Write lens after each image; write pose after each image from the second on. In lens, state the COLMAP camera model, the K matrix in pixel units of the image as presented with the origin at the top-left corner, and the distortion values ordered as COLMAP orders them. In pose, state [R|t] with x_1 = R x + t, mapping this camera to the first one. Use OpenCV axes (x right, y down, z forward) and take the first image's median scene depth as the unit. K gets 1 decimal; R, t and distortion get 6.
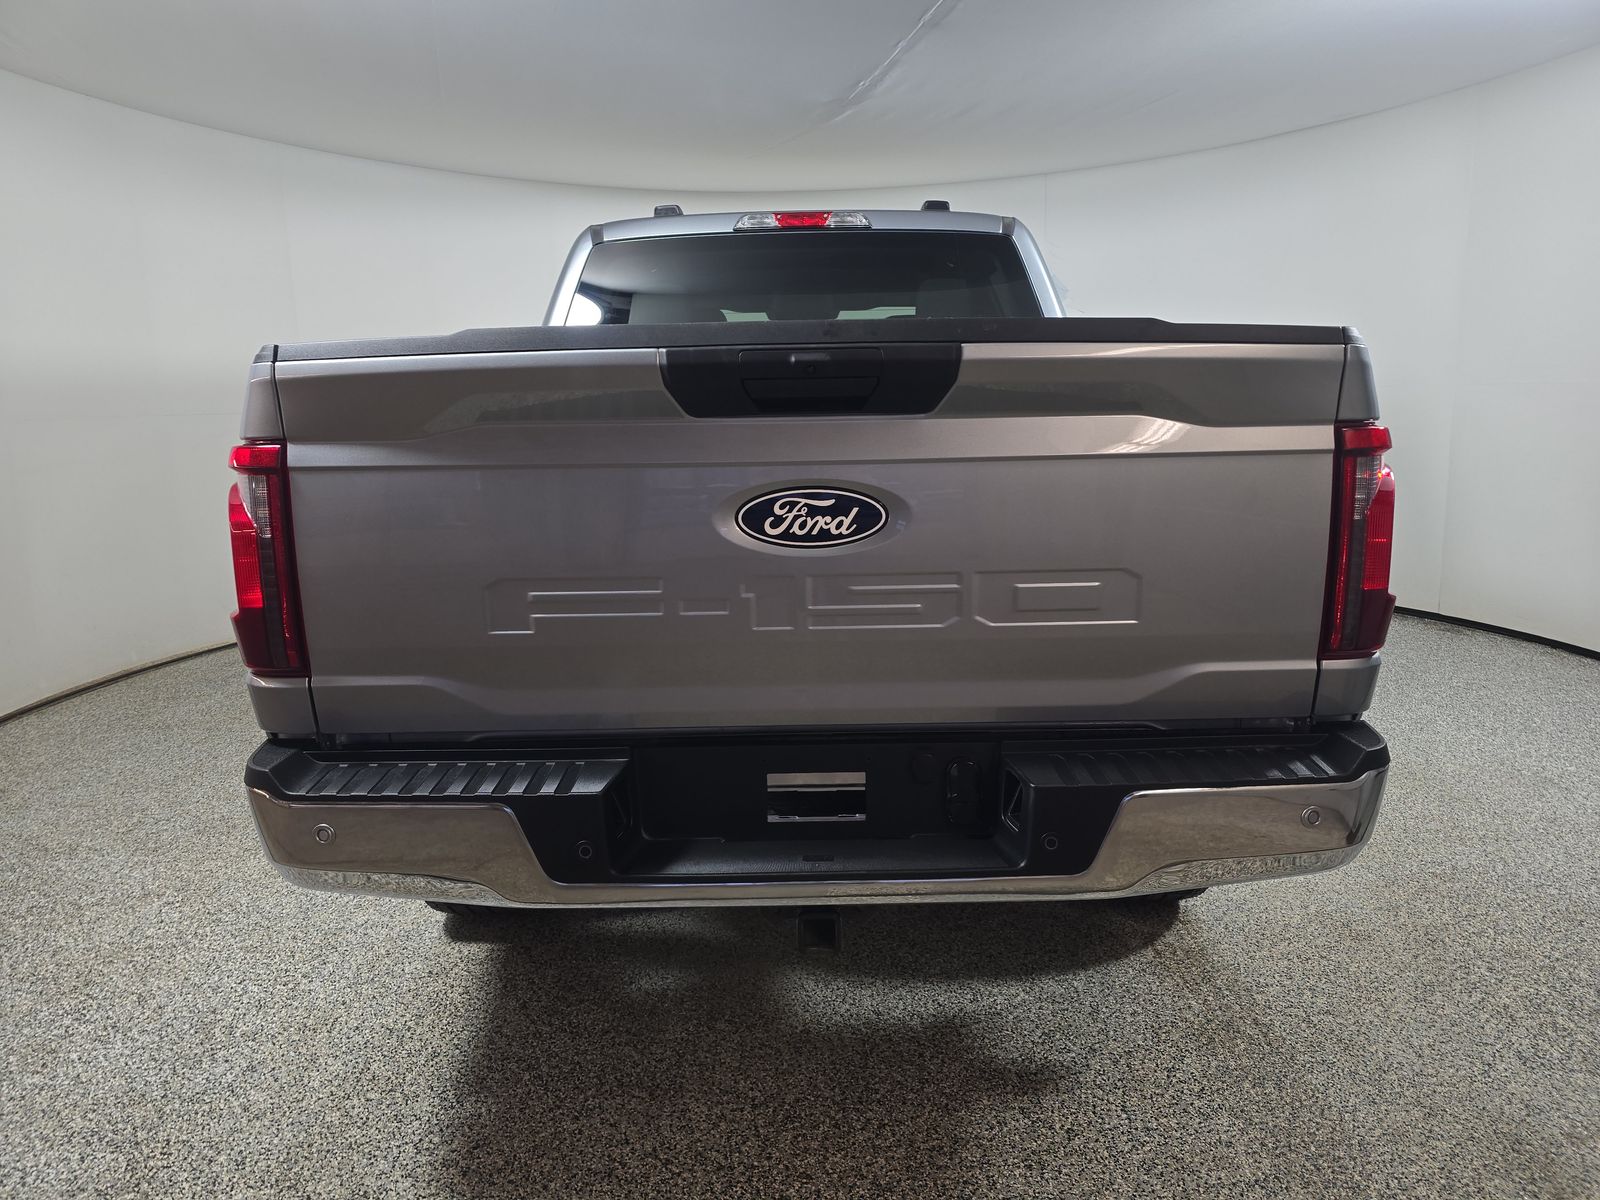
lens RADIAL K [[1038.1, 0, 792.0], [0, 1038.1, 600.1], [0, 0, 1]] dist [0.019278, -0.008552]
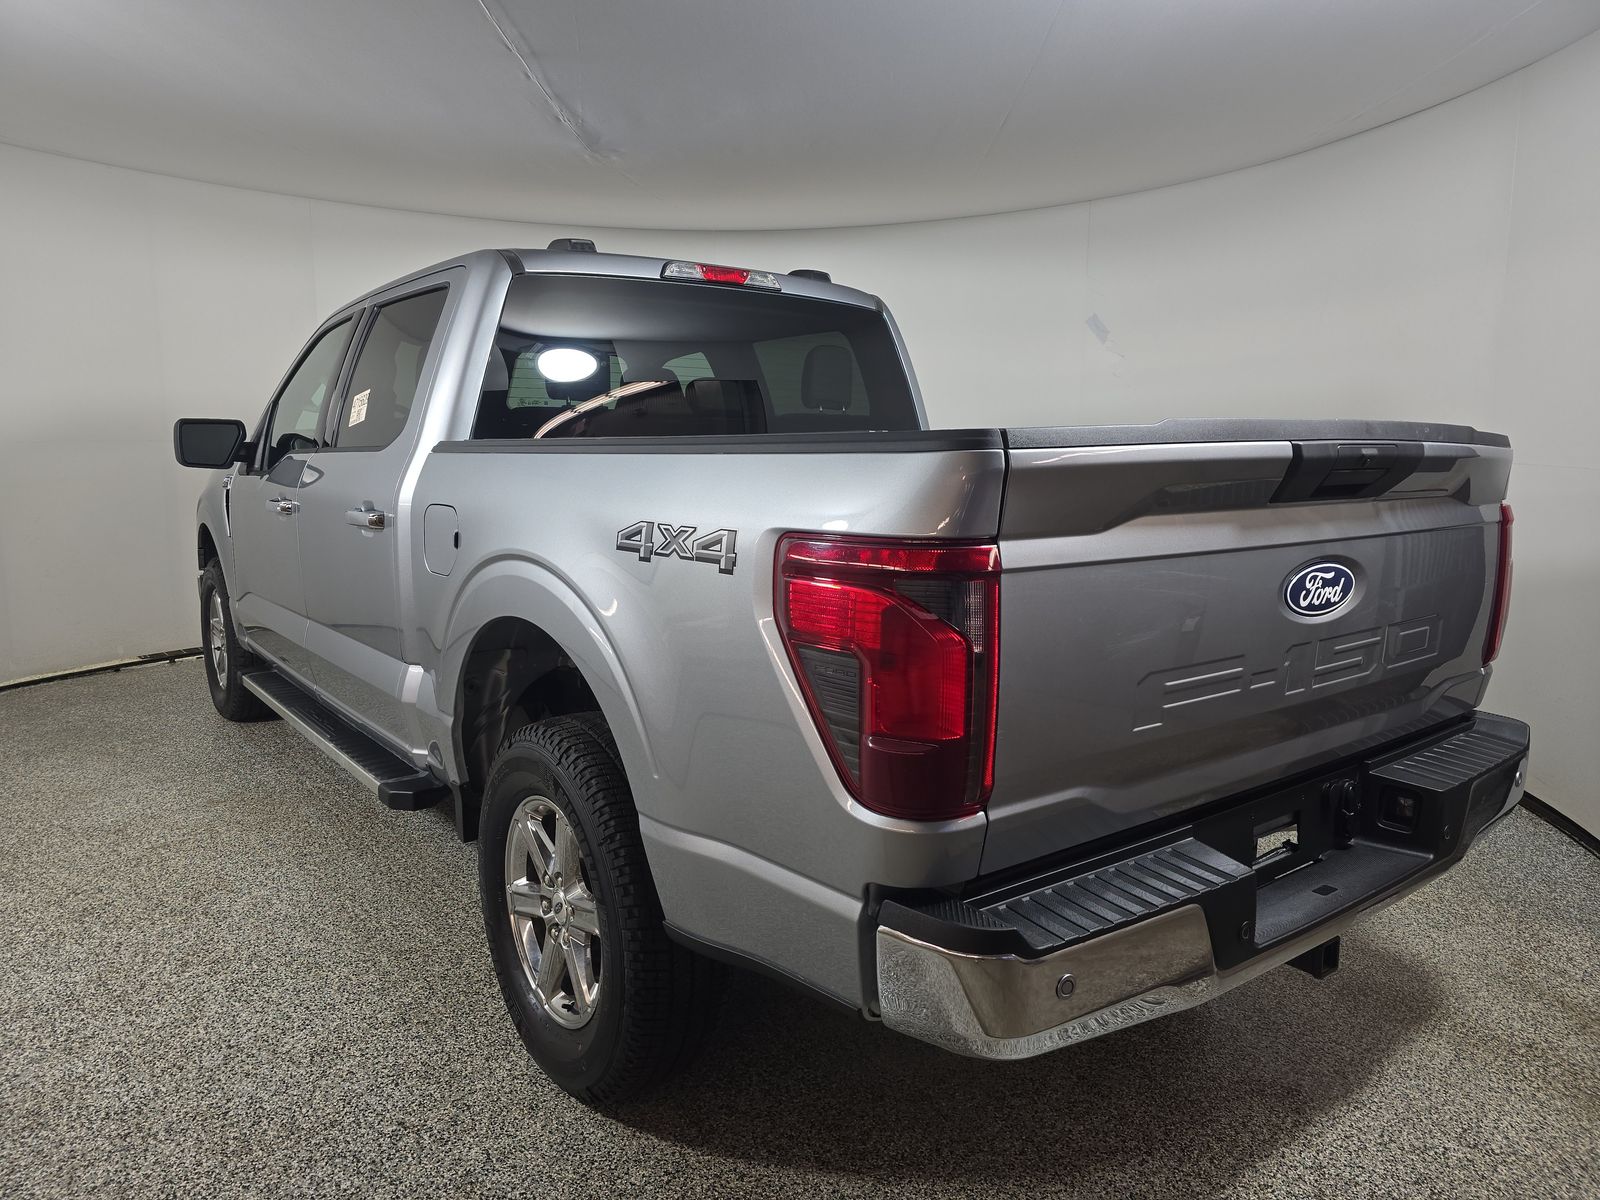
lens RADIAL K [[1038.1, 0, 801.6], [0, 1038.1, 600.4], [0, 0, 1]] dist [0.019278, -0.008552]
pose [[0.805384, -0.066591, 0.589001, -1.111876], [0.087382, 0.996151, -0.006861, -0.108756], [-0.586277, 0.056993, 0.808103, 0.411799]]
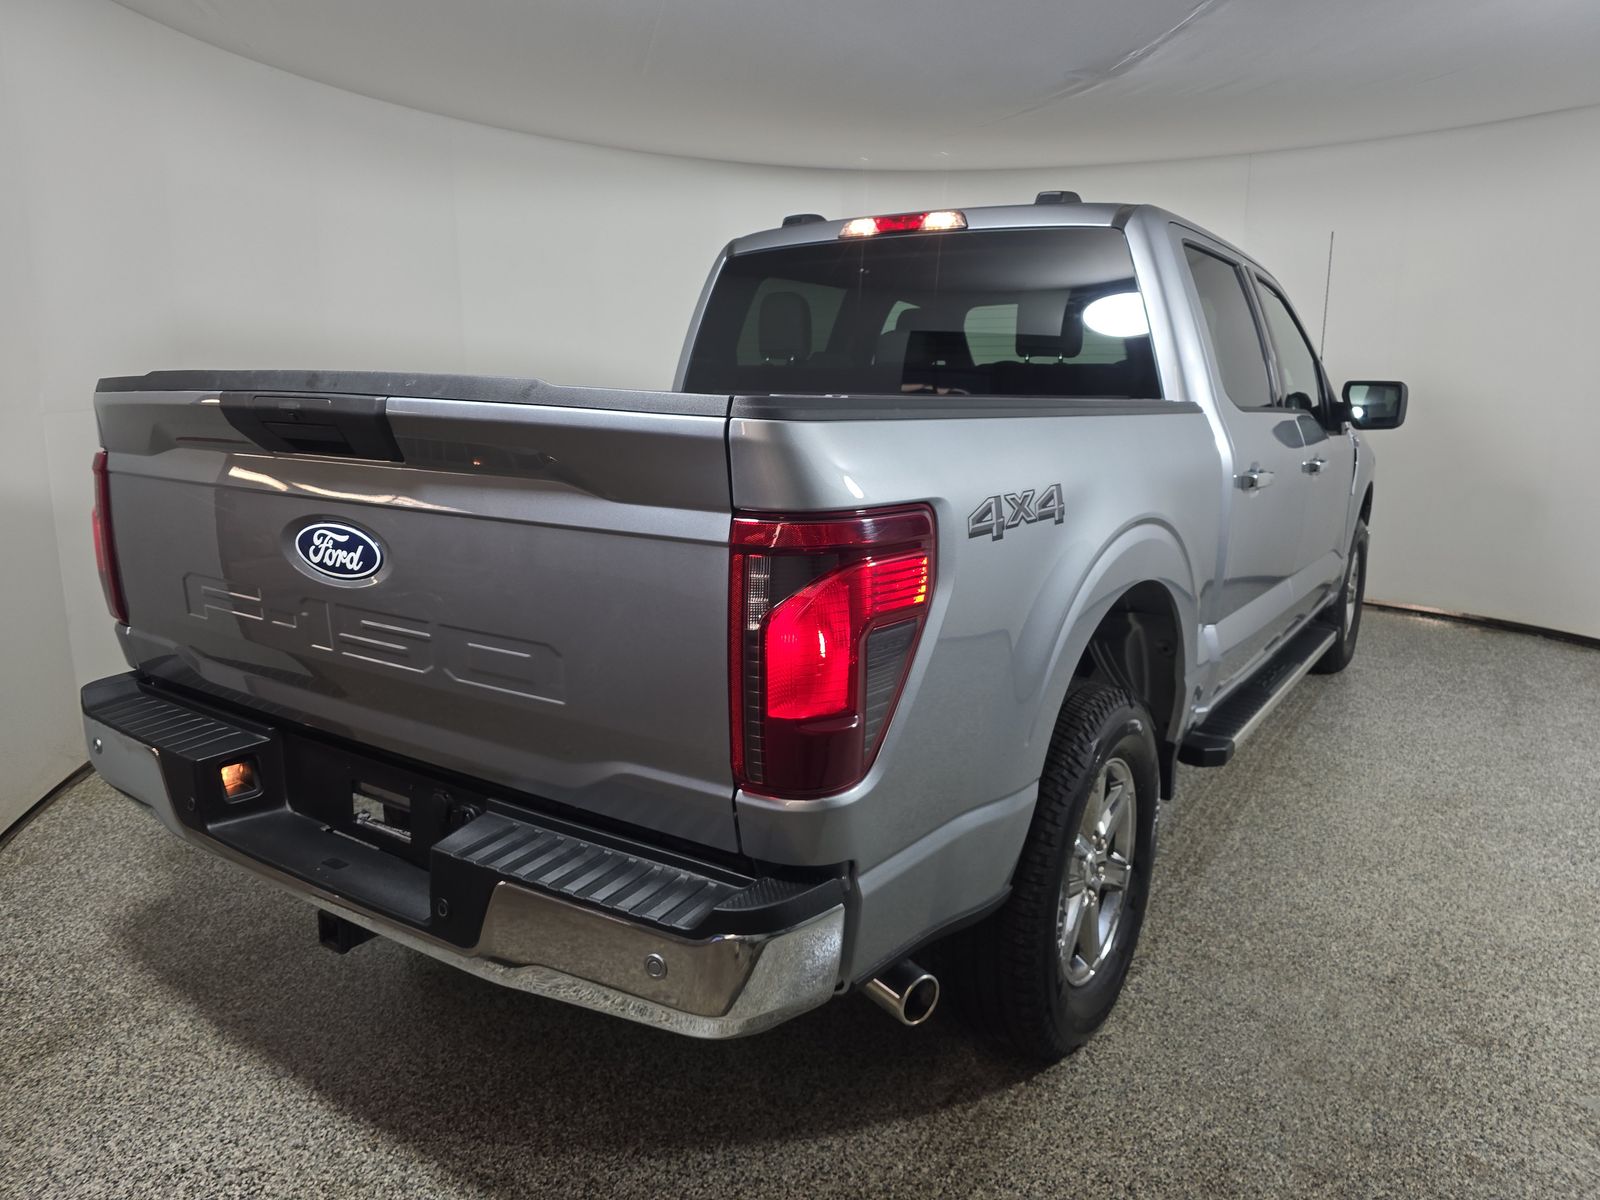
lens RADIAL K [[1038.1, 0, 789.4], [0, 1038.1, 601.1], [0, 0, 1]] dist [0.019278, -0.008552]
pose [[0.841850, 0.139125, -0.521472, 0.986437], [-0.126893, 0.990142, 0.059310, -0.151372], [0.524583, 0.016241, 0.851204, 0.325524]]
